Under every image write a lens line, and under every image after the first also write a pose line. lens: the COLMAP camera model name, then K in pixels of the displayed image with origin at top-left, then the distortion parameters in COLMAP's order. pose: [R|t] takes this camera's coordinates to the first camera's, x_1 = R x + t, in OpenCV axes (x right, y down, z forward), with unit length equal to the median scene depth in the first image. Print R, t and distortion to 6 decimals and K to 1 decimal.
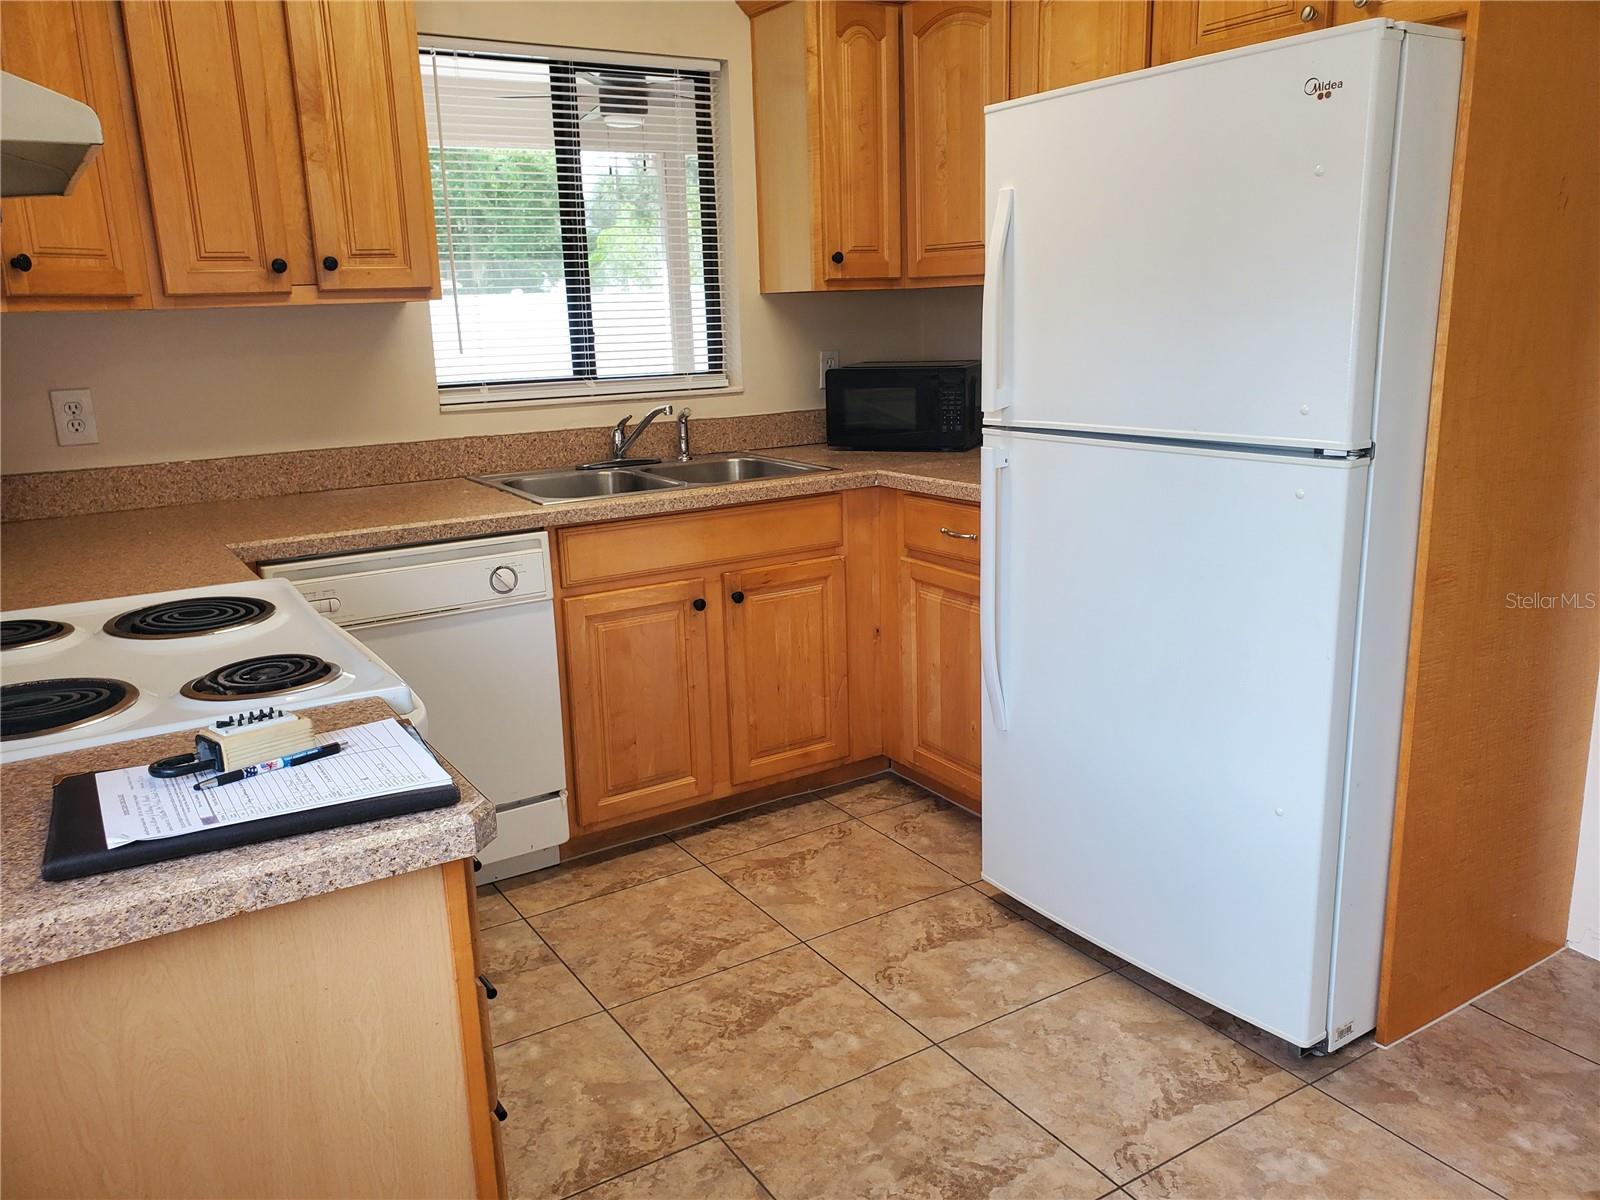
lens RADIAL K [[1266.3, 0, 799.7], [0, 1266.3, 592.5], [0, 0, 1]] dist [0.072154, 0.001315]
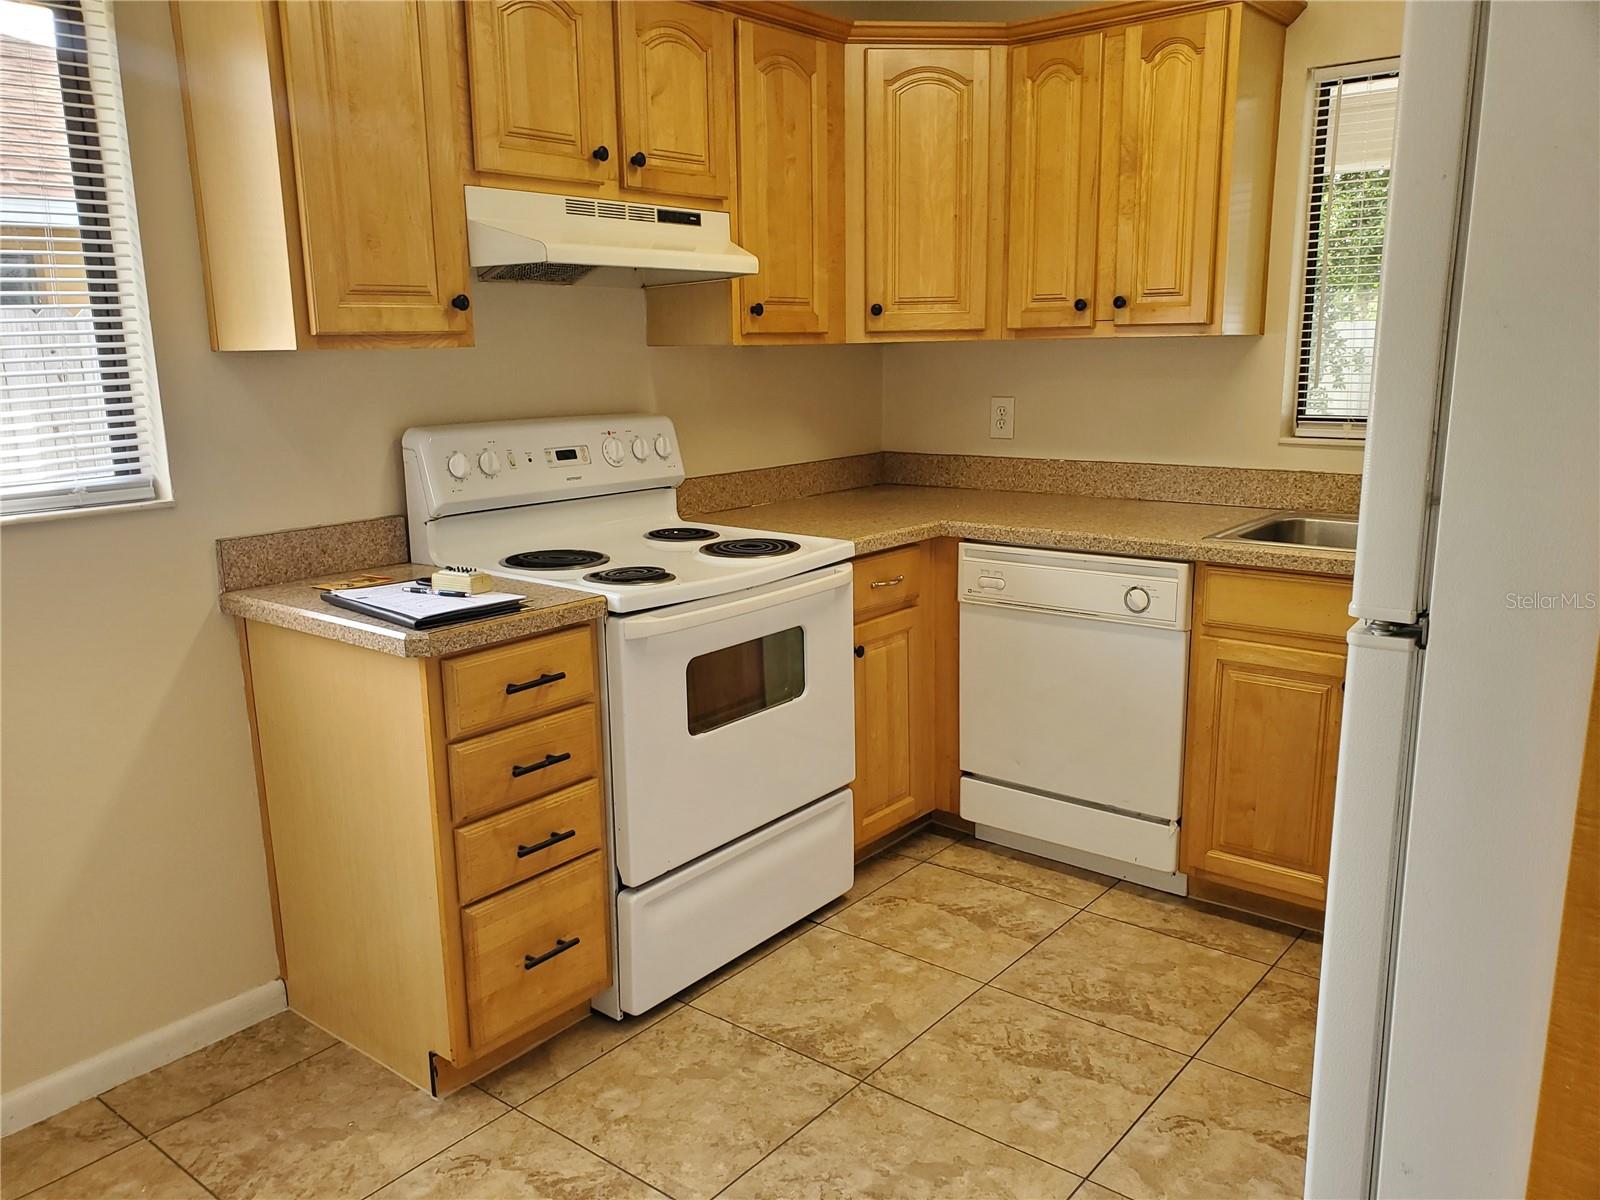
lens RADIAL K [[1266.3, 0, 803.0], [0, 1266.3, 603.6], [0, 0, 1]] dist [0.072154, 0.001315]
pose [[0.343437, 0.219170, -0.913244, 0.638176], [-0.218361, 0.964376, 0.149324, -0.103860], [0.913438, 0.148133, 0.379061, 0.345682]]
